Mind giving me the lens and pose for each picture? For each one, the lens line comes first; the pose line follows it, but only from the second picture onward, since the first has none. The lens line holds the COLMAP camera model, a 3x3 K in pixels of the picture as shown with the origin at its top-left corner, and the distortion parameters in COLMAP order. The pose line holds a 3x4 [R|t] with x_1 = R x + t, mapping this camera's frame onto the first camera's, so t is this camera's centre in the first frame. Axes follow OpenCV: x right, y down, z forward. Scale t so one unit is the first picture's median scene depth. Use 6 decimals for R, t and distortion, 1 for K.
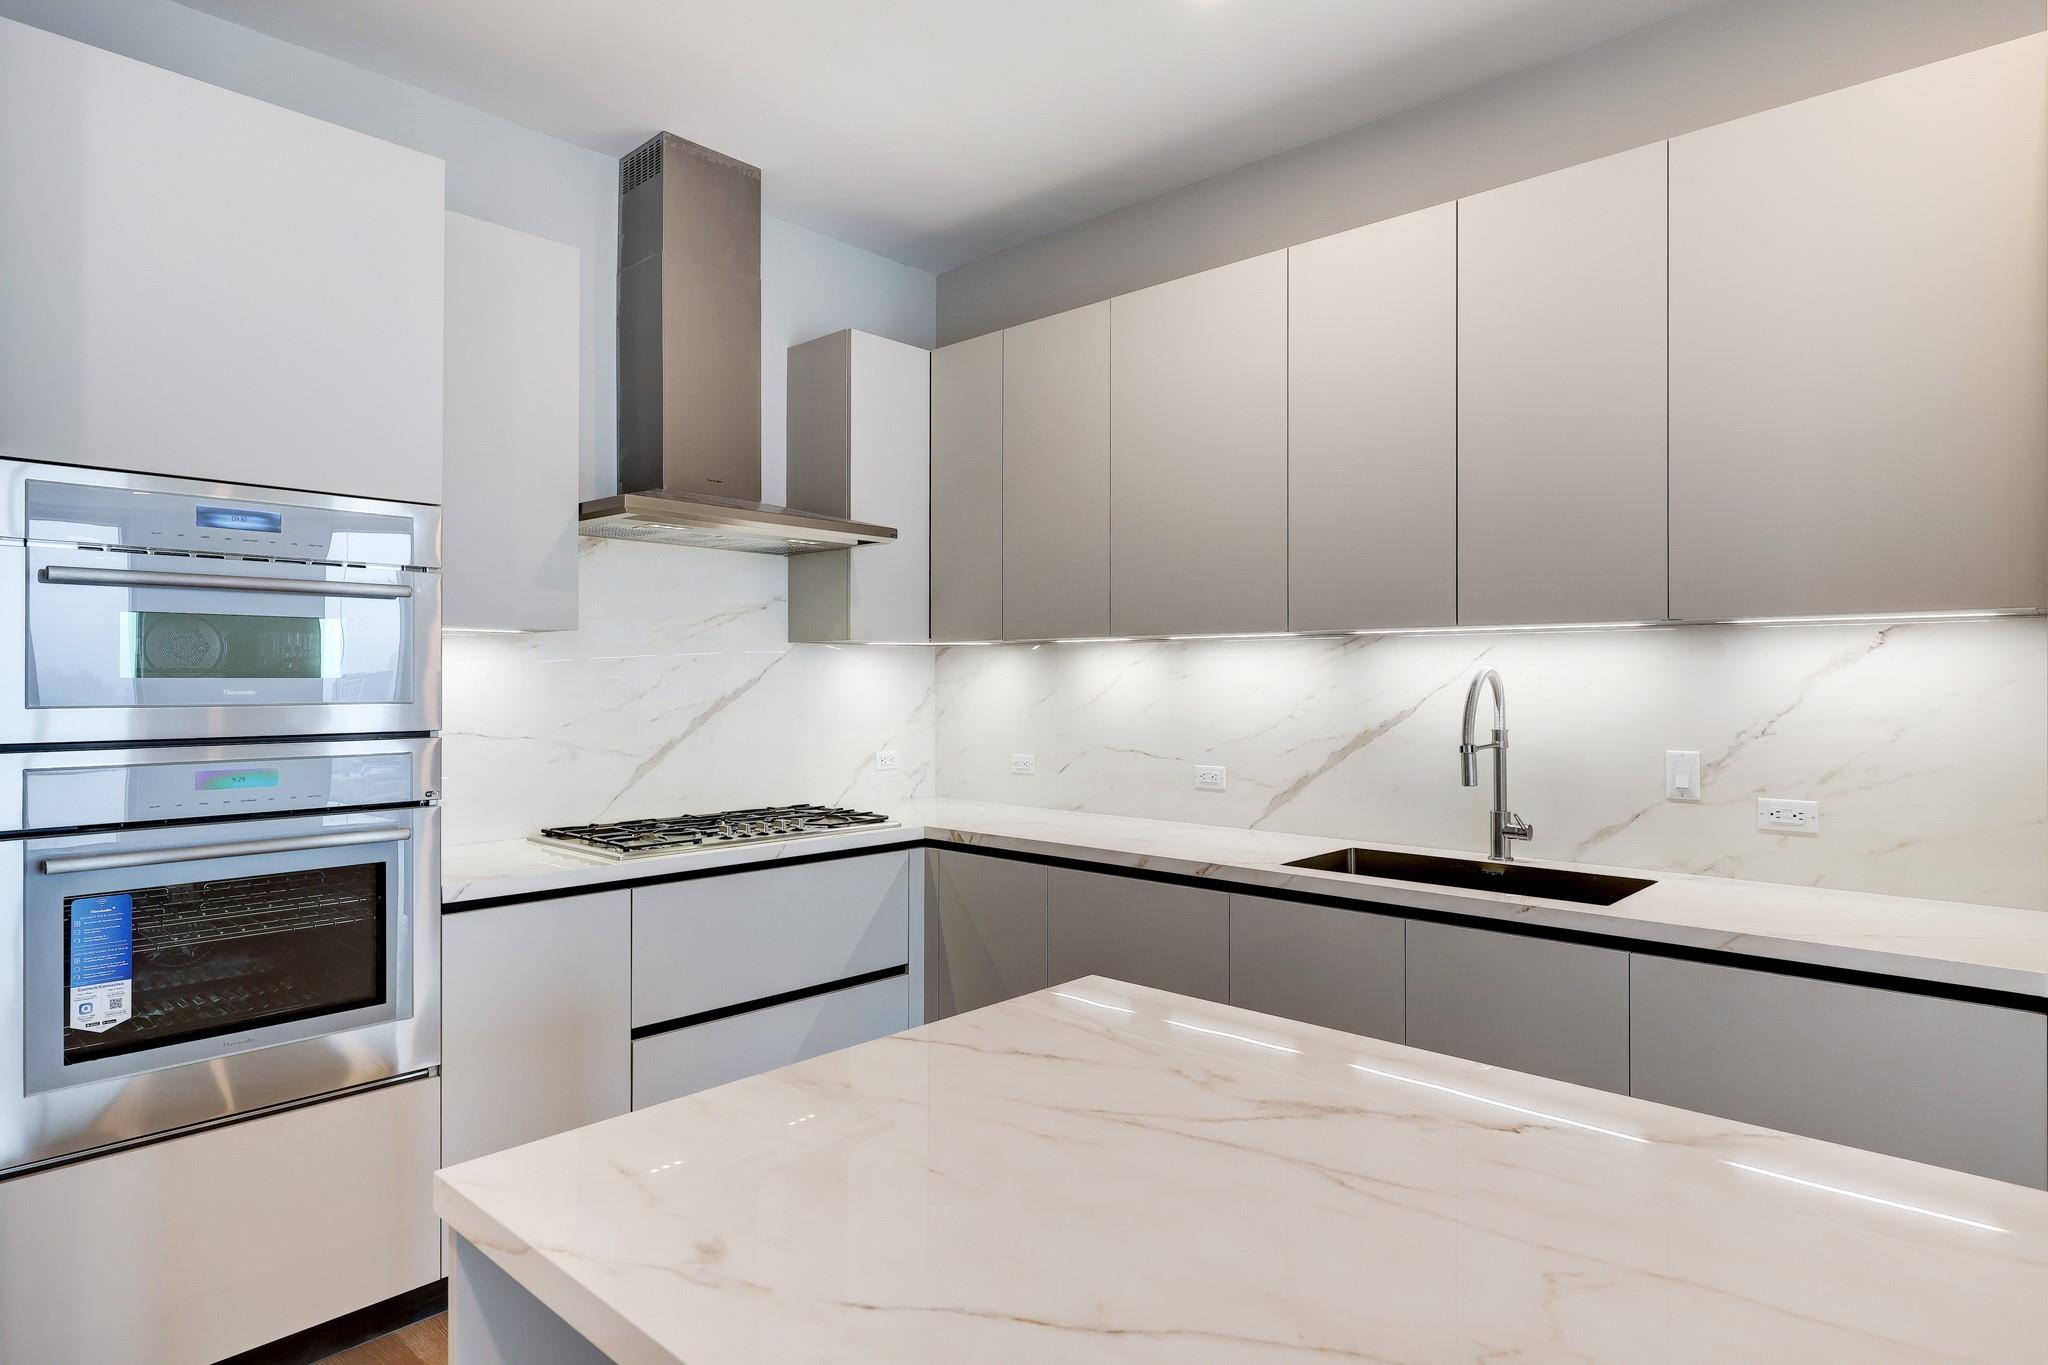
lens RADIAL K [[1177.2, 0, 1017.2], [0, 1177.2, 683.3], [0, 0, 1]] dist [-0.001499, 0.001299]
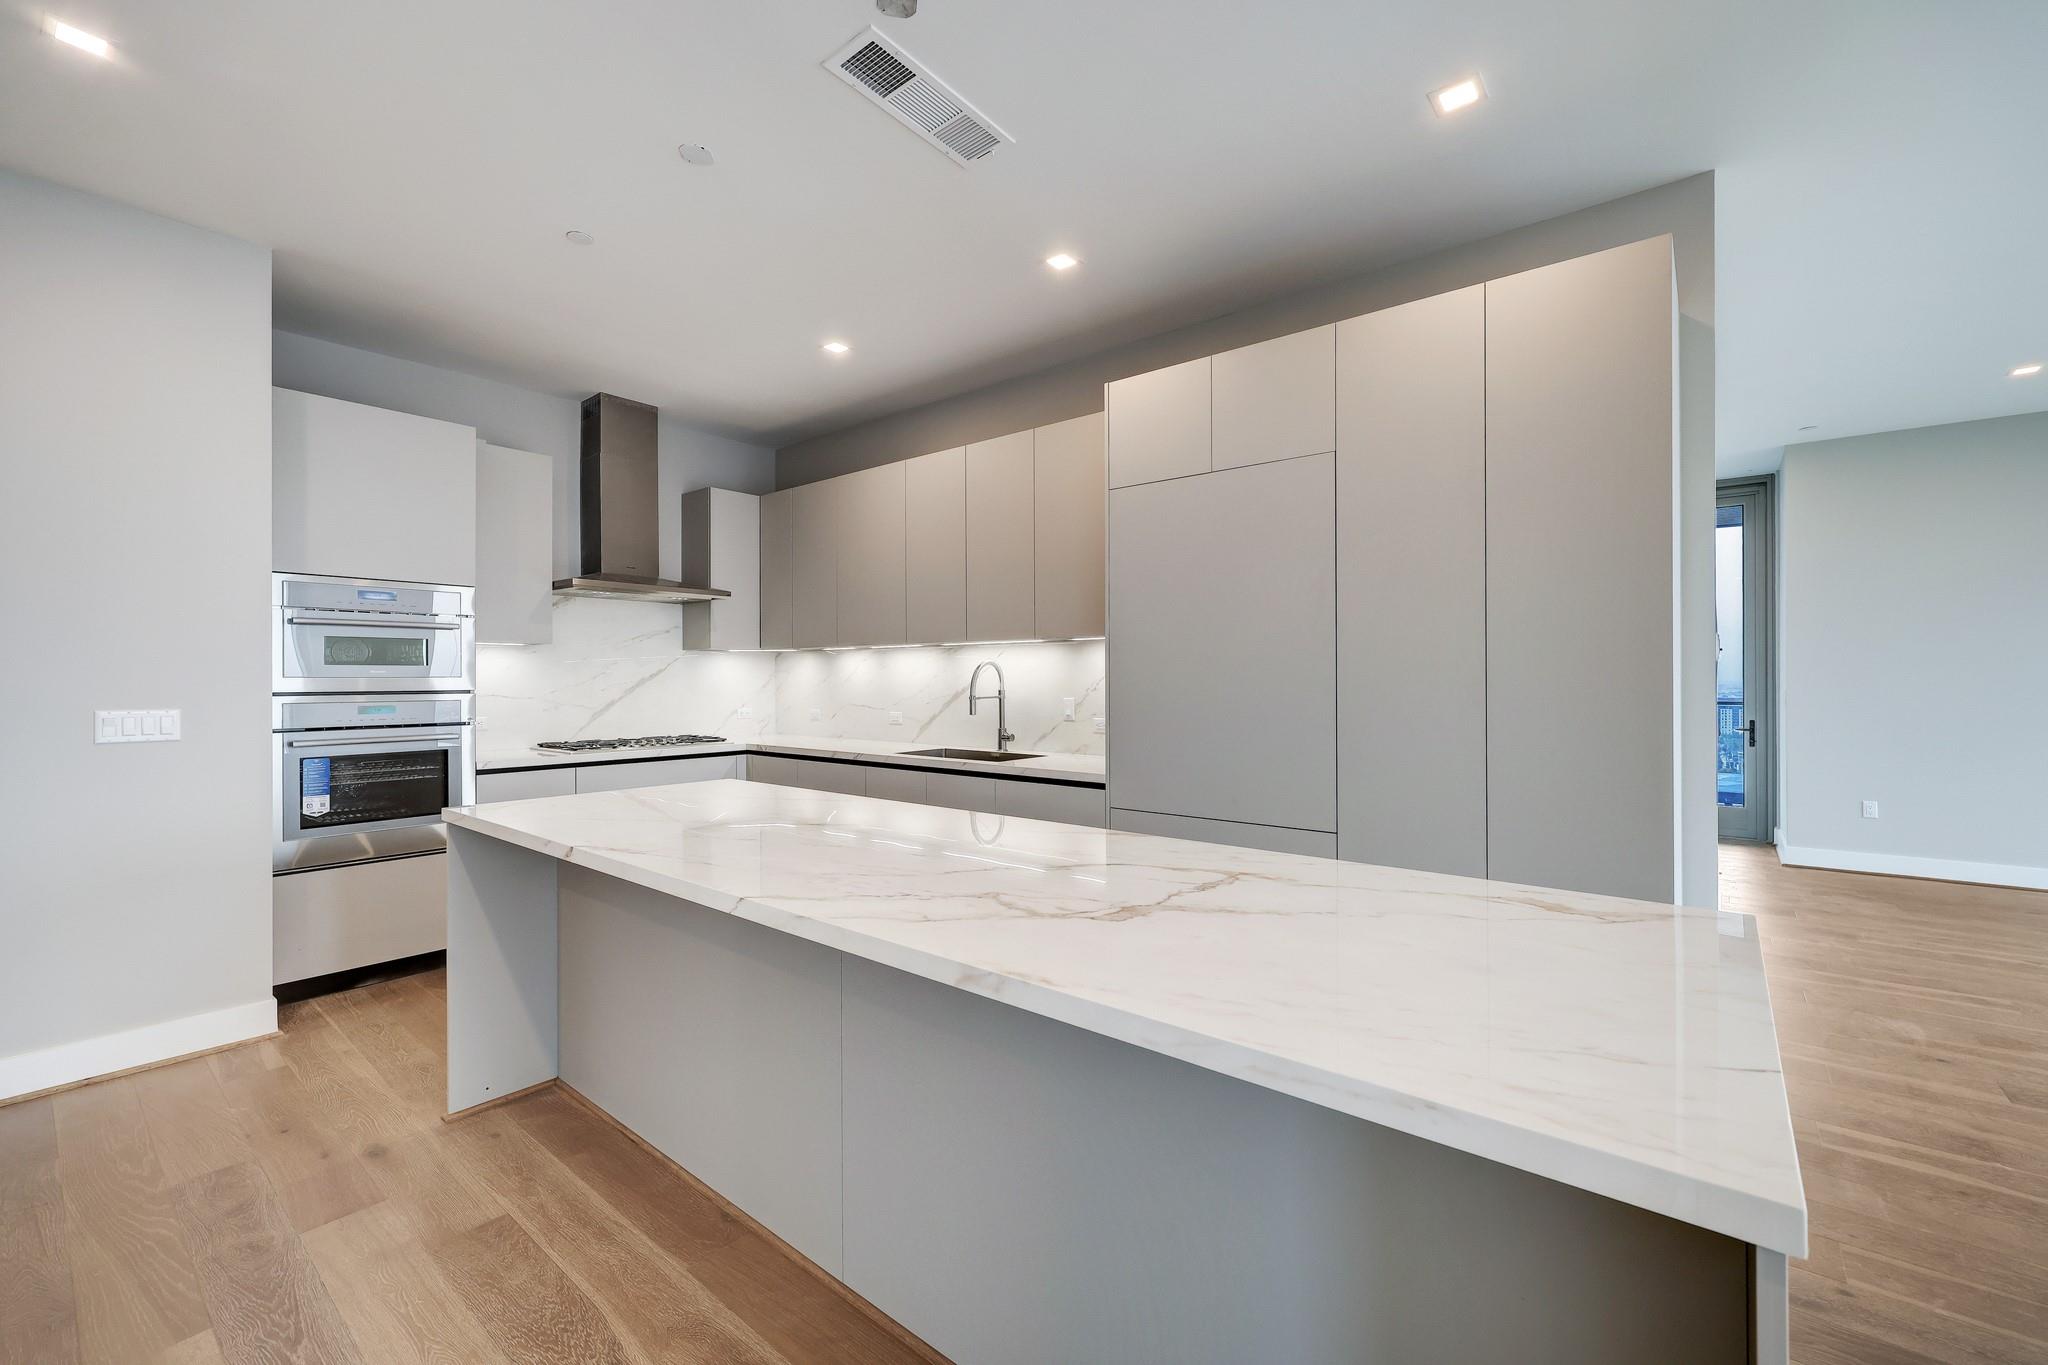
lens RADIAL K [[827.3, 0, 1019.8], [0, 827.3, 681.1], [0, 0, 1]] dist [-0.000720, -0.000310]
pose [[0.996635, -0.004499, 0.081845, 0.288699], [0.004398, 0.999989, 0.001407, 0.019006], [-0.081850, -0.001042, 0.996644, -0.450714]]
